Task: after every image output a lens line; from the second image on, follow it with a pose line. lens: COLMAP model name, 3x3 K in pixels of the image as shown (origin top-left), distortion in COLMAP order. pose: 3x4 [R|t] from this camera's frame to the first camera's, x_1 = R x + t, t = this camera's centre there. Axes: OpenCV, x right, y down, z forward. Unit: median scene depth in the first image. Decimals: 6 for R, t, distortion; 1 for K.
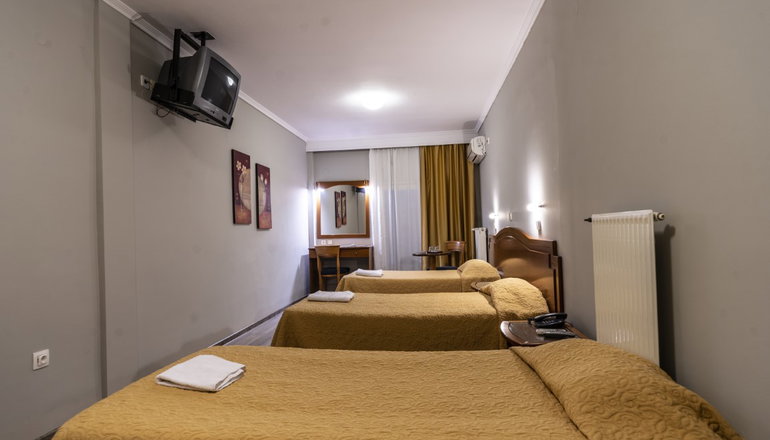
lens RADIAL K [[398.3, 0, 391.9], [0, 398.3, 225.5], [0, 0, 1]] dist [0.000153, 0.004945]
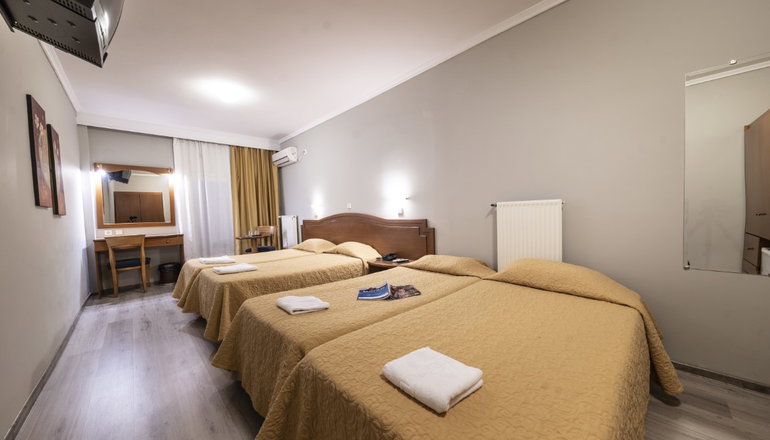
lens RADIAL K [[268.3, 0, 385.1], [0, 268.3, 224.2], [0, 0, 1]] dist [-0.008472, 0.000494]
pose [[0.649235, -0.019730, 0.760332, -0.237418], [0.002986, 0.999722, 0.023392, 0.013042], [-0.760582, -0.012917, 0.649113, 0.163509]]
